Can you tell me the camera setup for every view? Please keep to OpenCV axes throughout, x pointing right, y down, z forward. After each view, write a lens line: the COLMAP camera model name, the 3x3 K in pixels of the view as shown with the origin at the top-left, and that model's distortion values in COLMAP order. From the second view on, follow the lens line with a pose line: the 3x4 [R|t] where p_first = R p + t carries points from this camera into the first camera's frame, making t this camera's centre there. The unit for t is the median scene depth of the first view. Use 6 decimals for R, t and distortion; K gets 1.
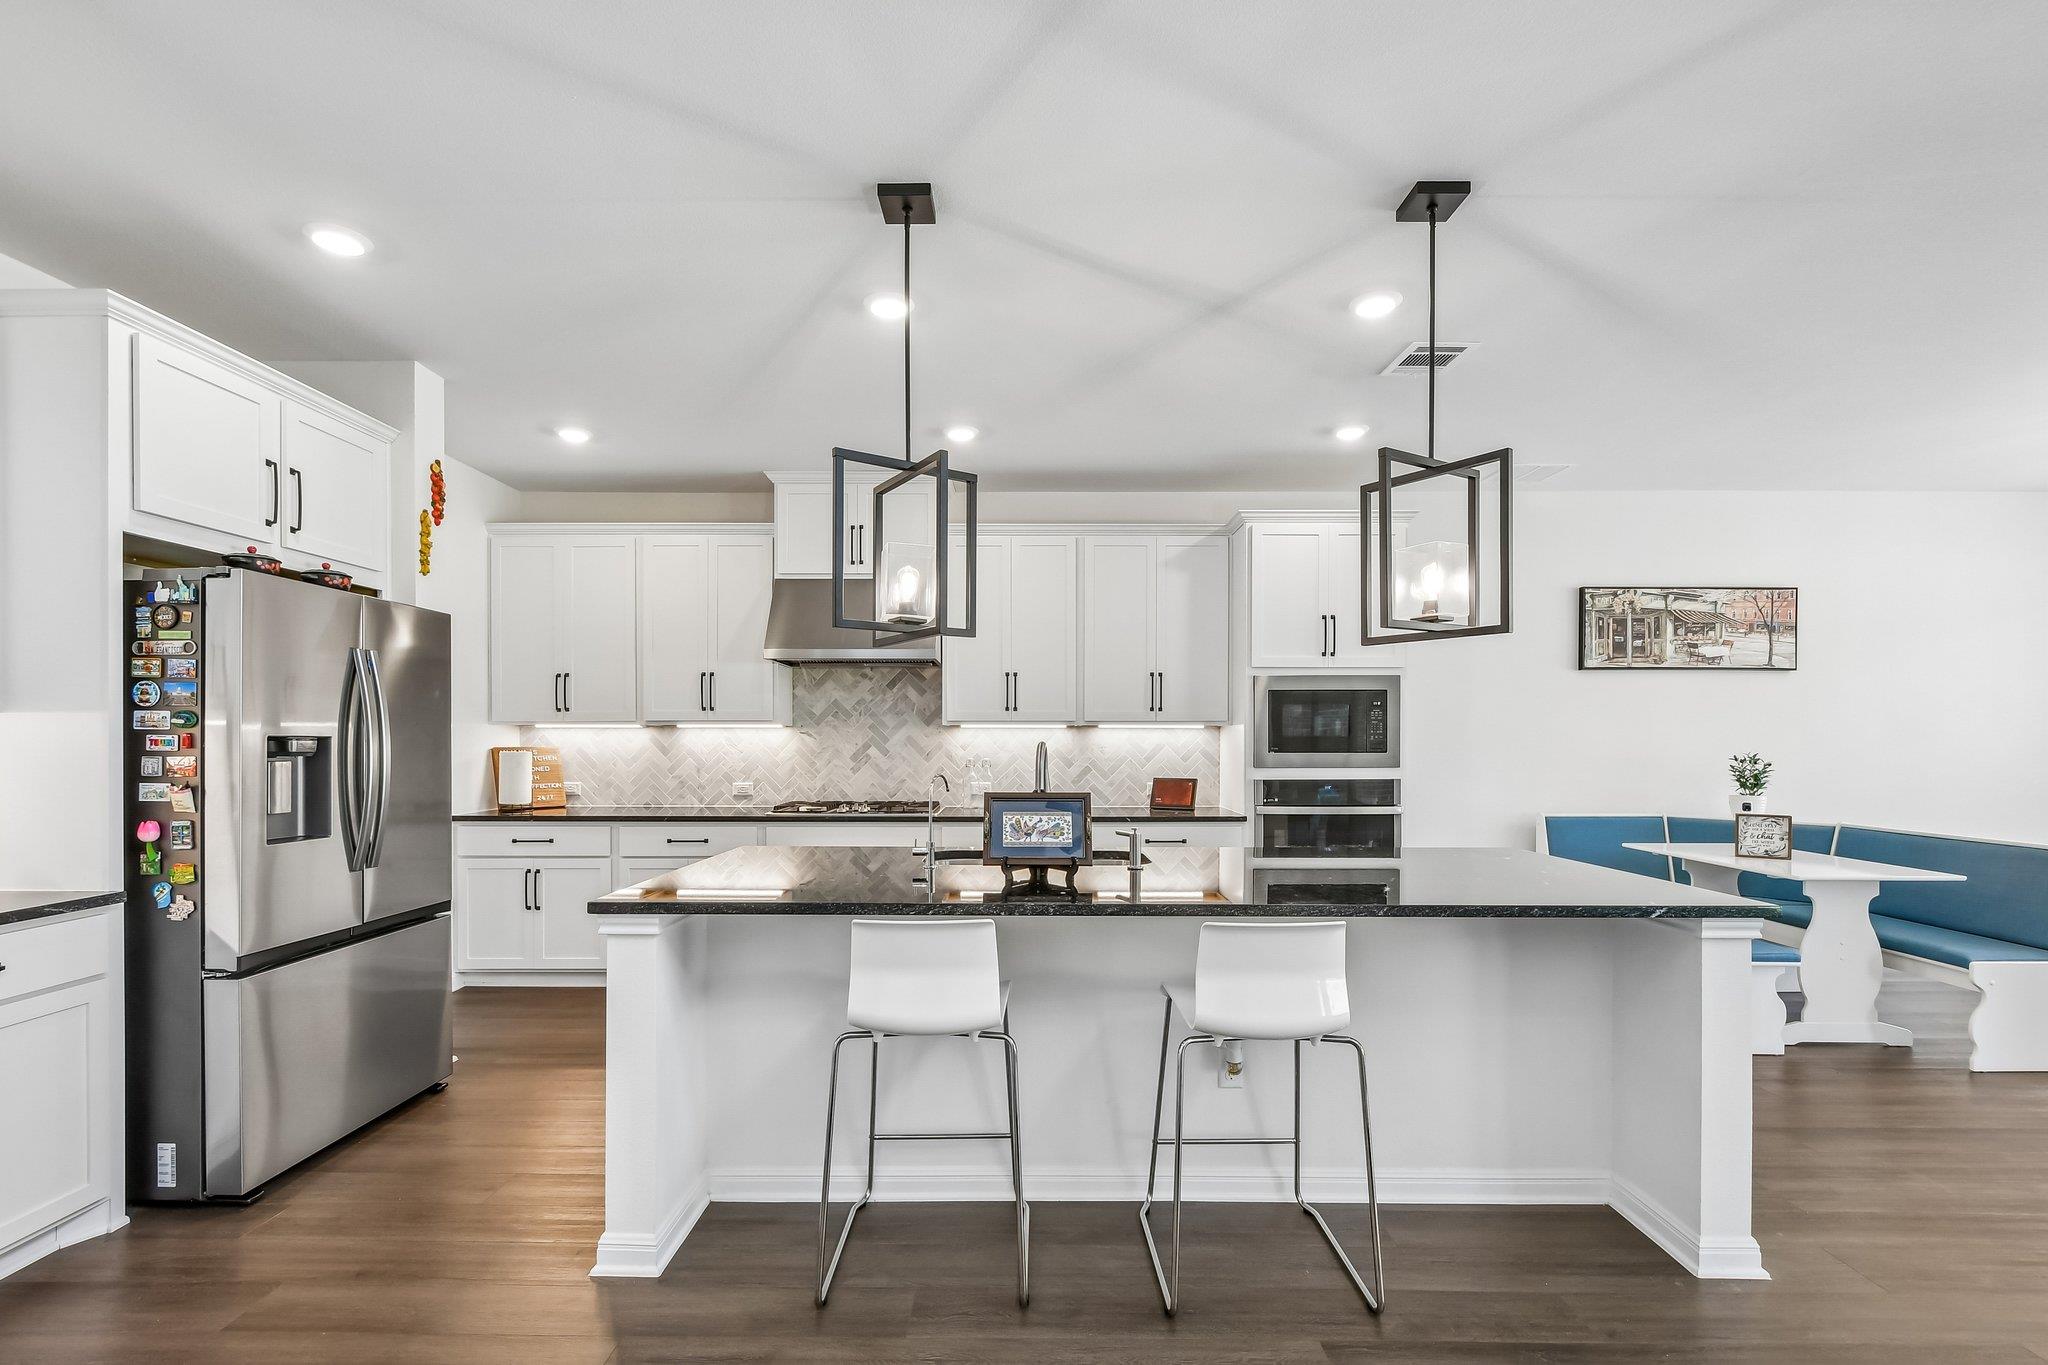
lens RADIAL K [[906.8, 0, 1027.0], [0, 906.8, 749.9], [0, 0, 1]] dist [0.007473, -0.005264]
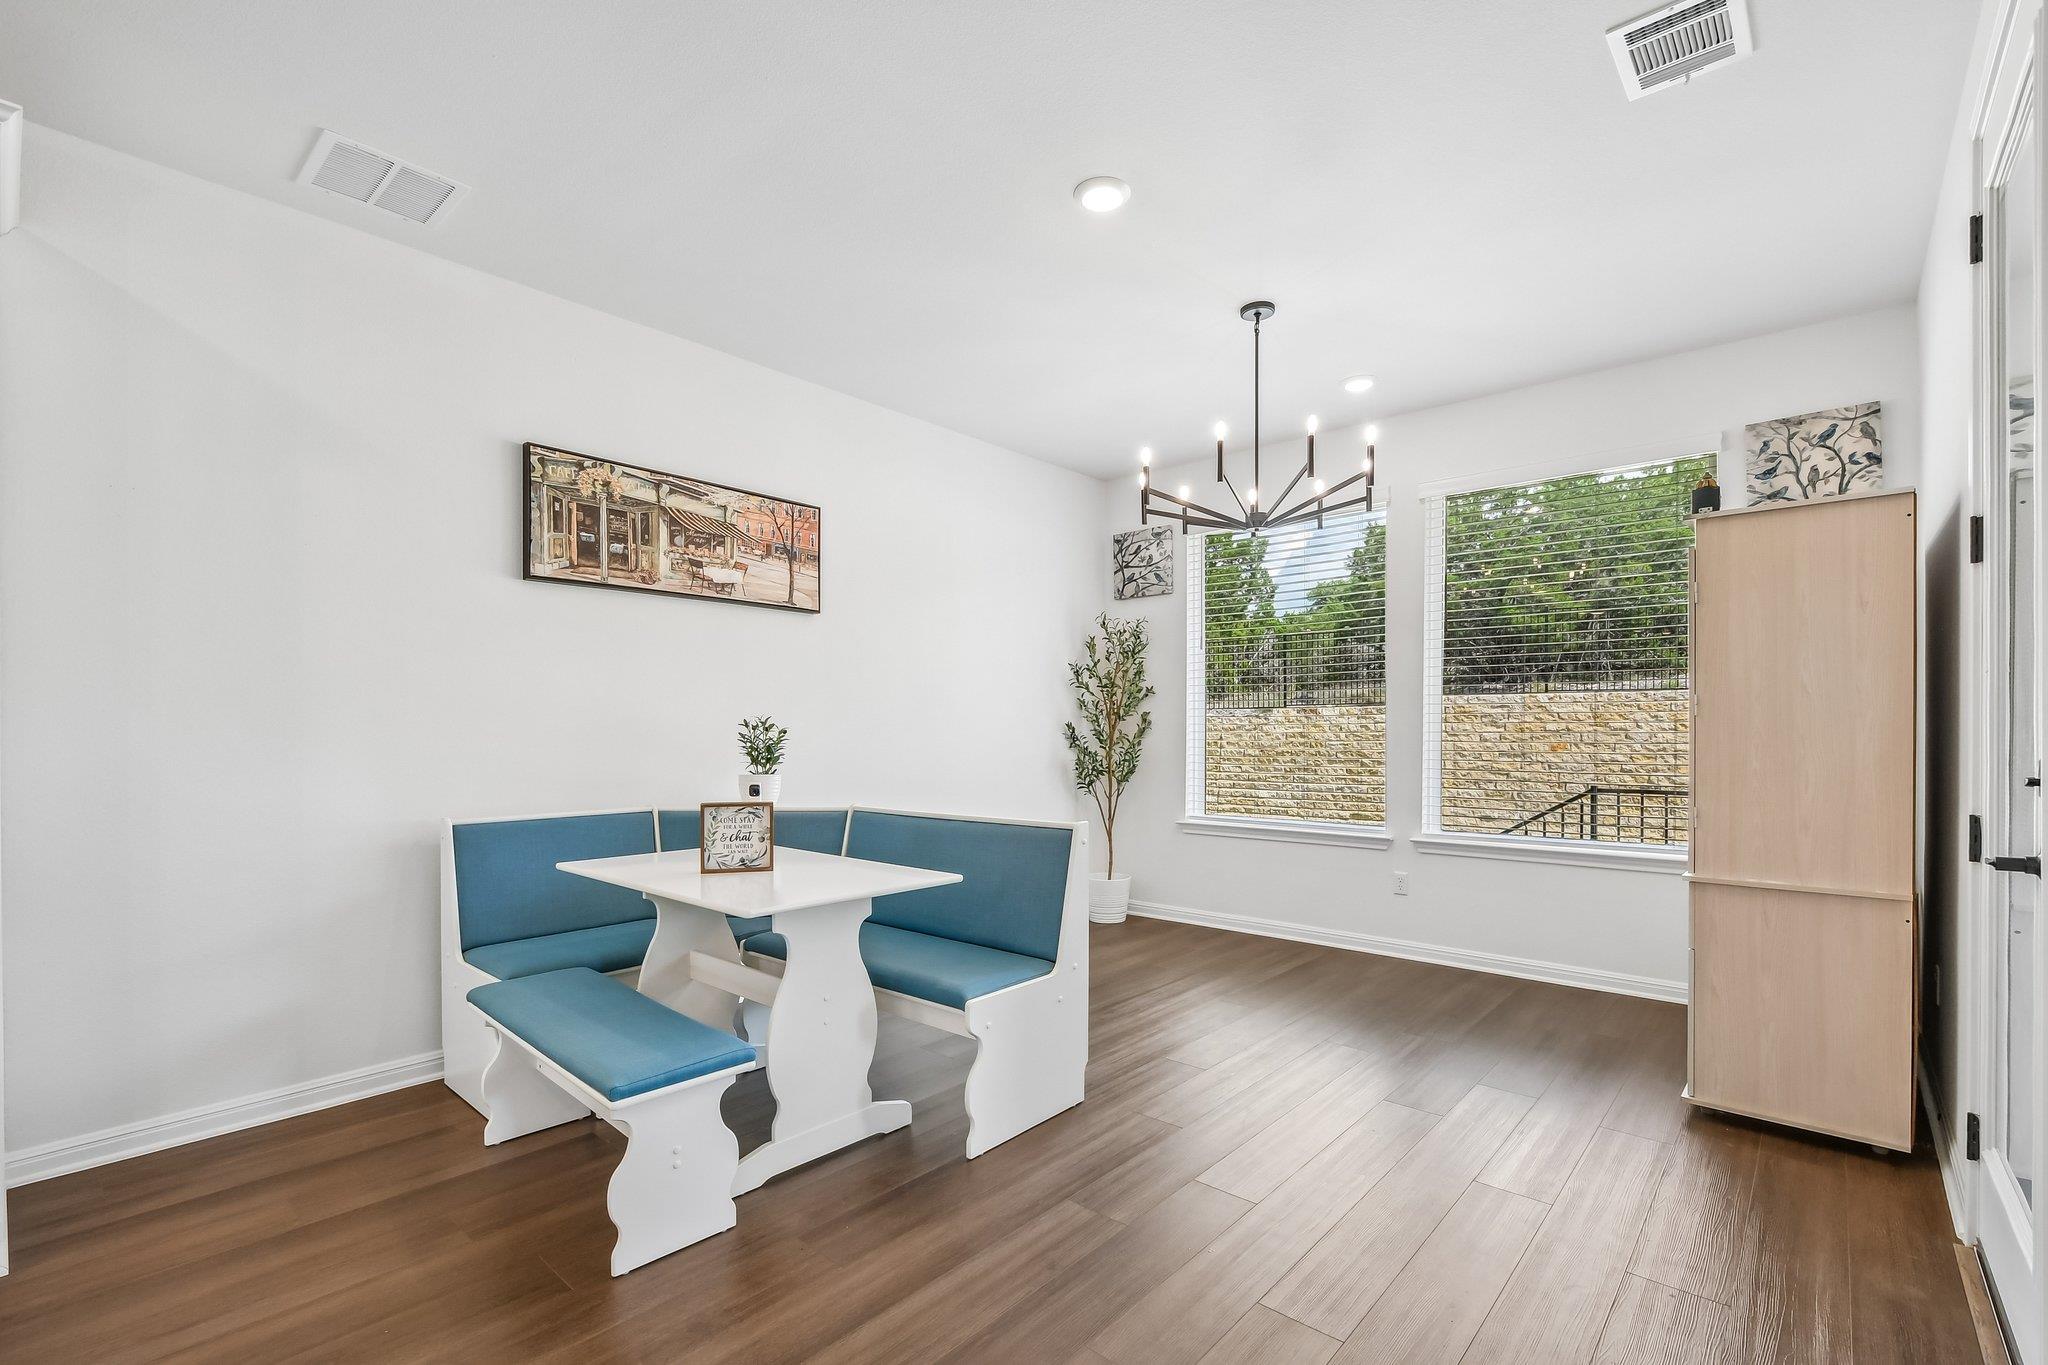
lens RADIAL K [[906.8, 0, 1038.1], [0, 906.8, 741.3], [0, 0, 1]] dist [0.007473, -0.005264]
pose [[0.656332, -0.007946, 0.754430, 0.377585], [0.007134, 0.999965, 0.004325, 0.021537], [-0.754438, 0.002543, 0.656366, 0.342582]]
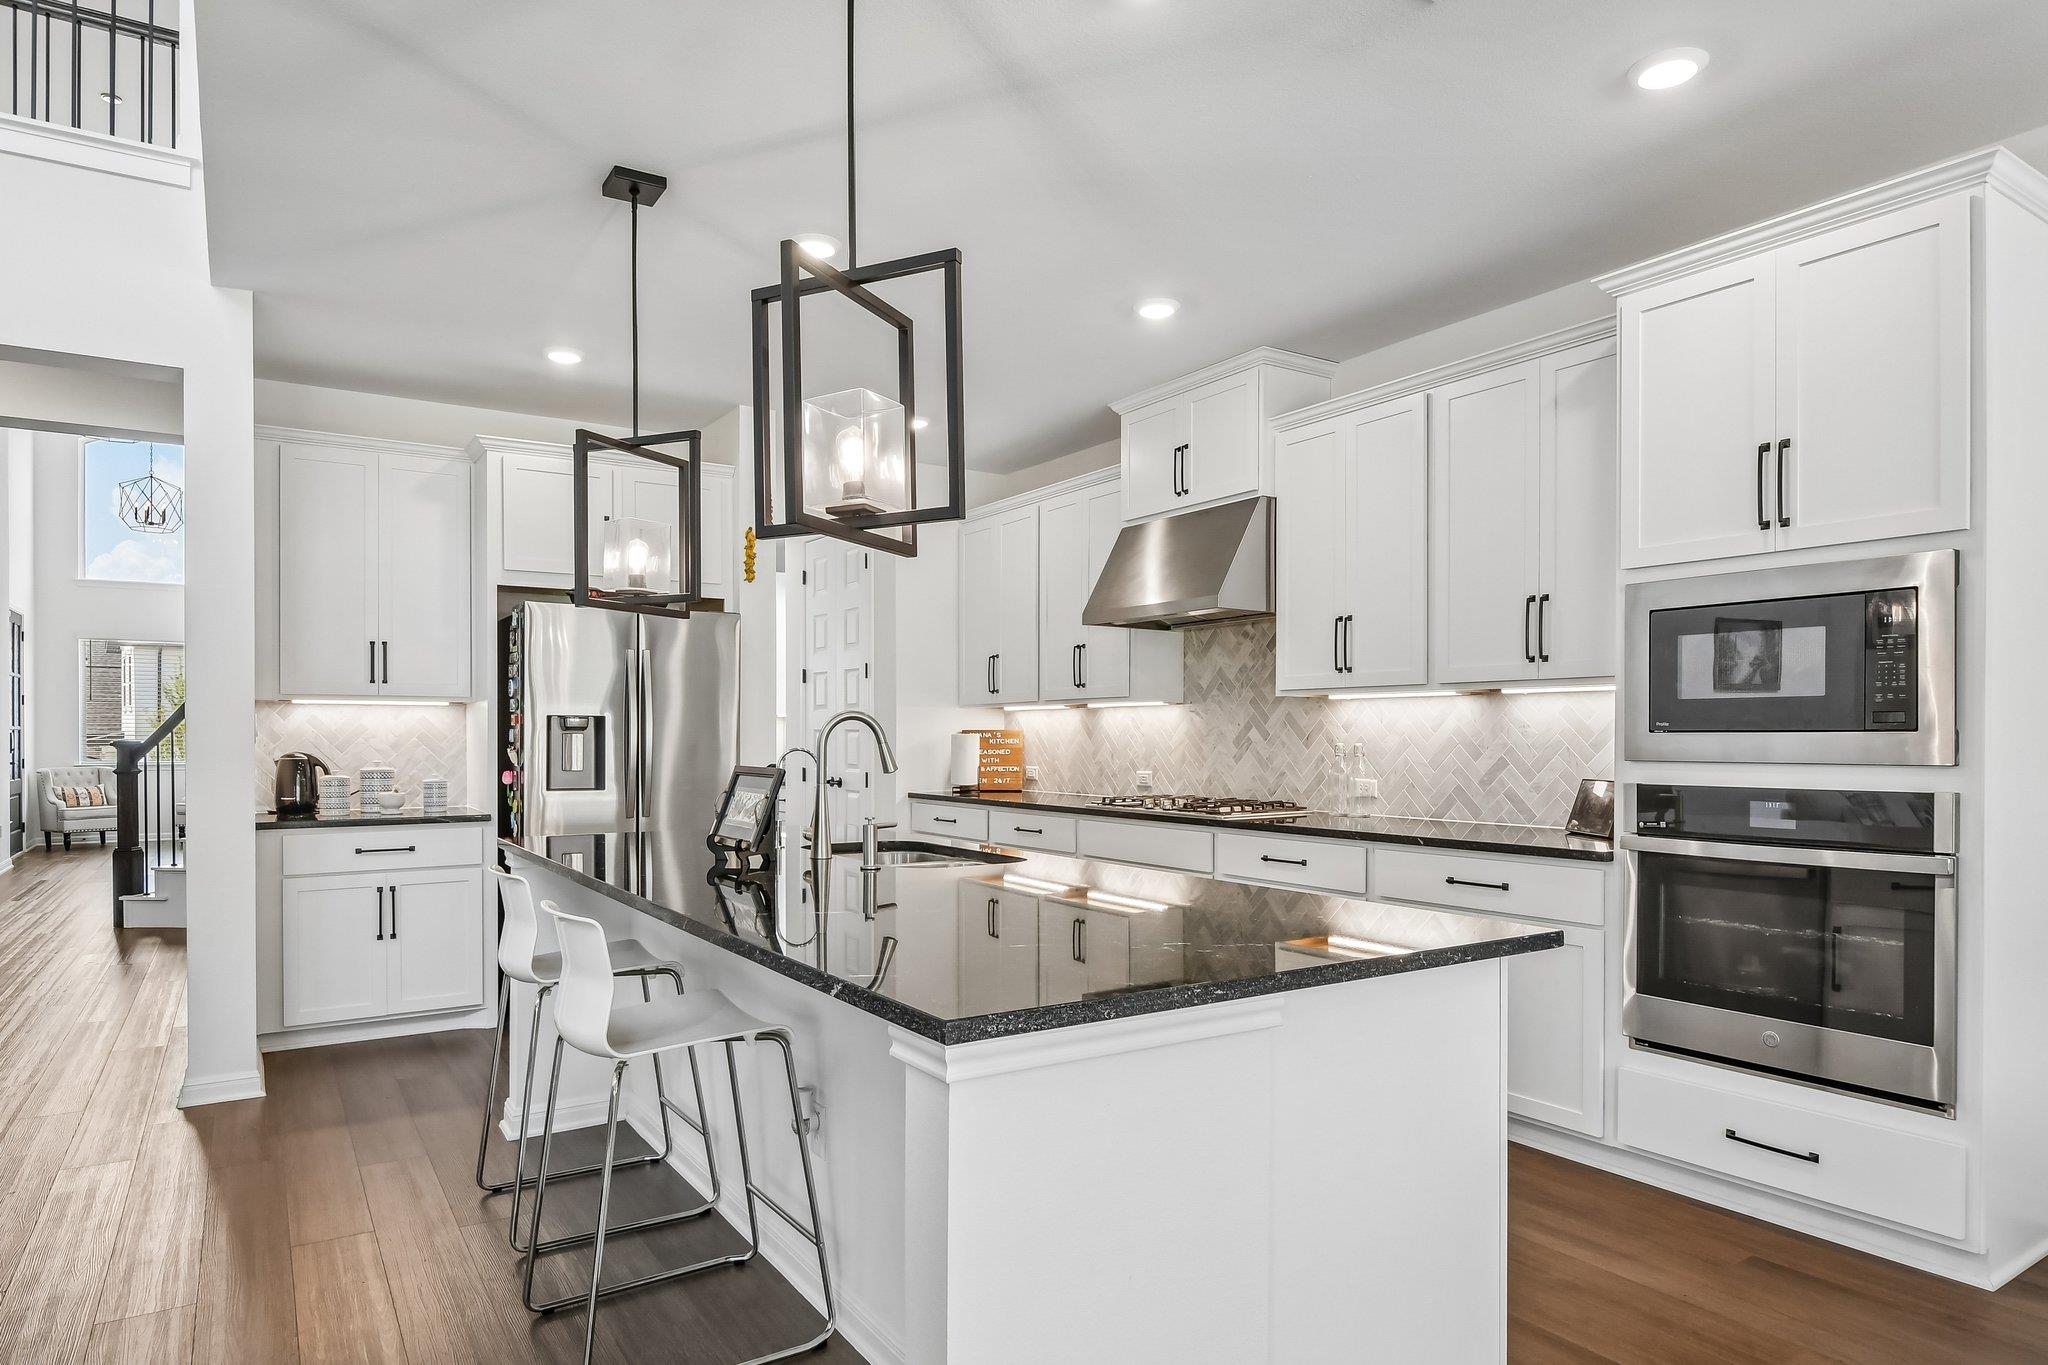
lens RADIAL K [[1221.3, 0, 1014.8], [0, 1221.3, 737.4], [0, 0, 1]] dist [-0.005411, 0.000224]
pose [[0.540430, 0.000597, -0.841388, 0.584771], [-0.008592, 0.999952, -0.004809, 0.011125], [0.841345, 0.009828, 0.540409, 0.287799]]
